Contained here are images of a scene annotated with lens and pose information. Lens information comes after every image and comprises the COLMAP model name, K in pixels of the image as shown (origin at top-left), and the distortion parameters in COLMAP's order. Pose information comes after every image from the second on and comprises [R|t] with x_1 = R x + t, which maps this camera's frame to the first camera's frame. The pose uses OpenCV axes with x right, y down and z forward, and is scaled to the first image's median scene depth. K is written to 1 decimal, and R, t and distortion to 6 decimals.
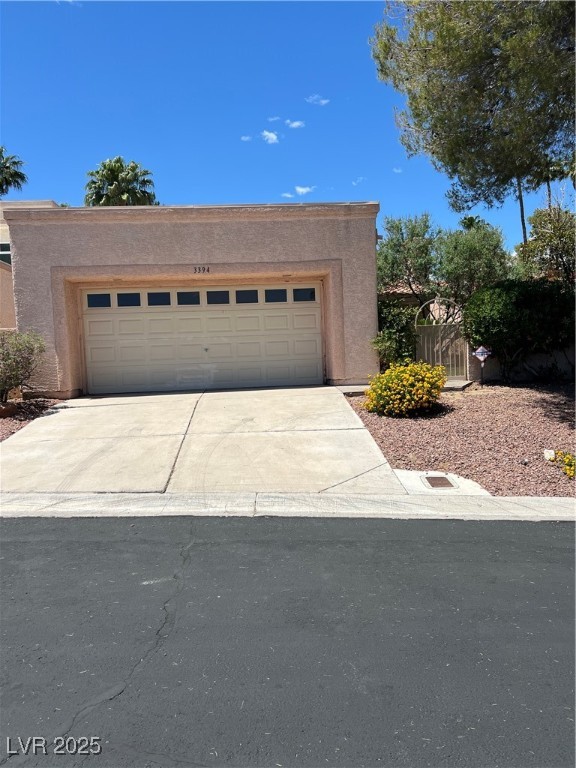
lens RADIAL K [[579.7, 0, 286.4], [0, 579.7, 383.0], [0, 0, 1]] dist [0.047462, -0.053988]
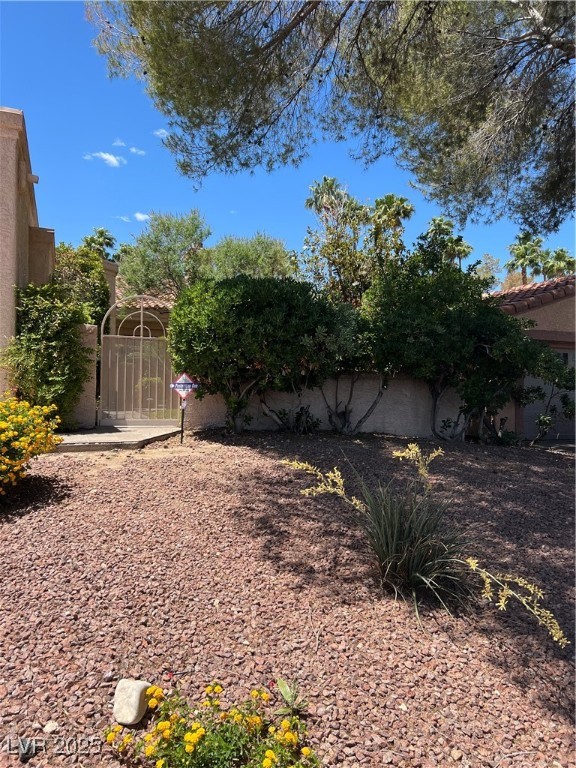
lens RADIAL K [[579.7, 0, 288.6], [0, 579.7, 385.5], [0, 0, 1]] dist [0.047462, -0.053988]
pose [[0.950049, 0.060108, 0.306258, 0.251860], [-0.046447, 0.997582, -0.051707, -0.024707], [-0.308625, 0.034899, 0.950543, 0.389807]]
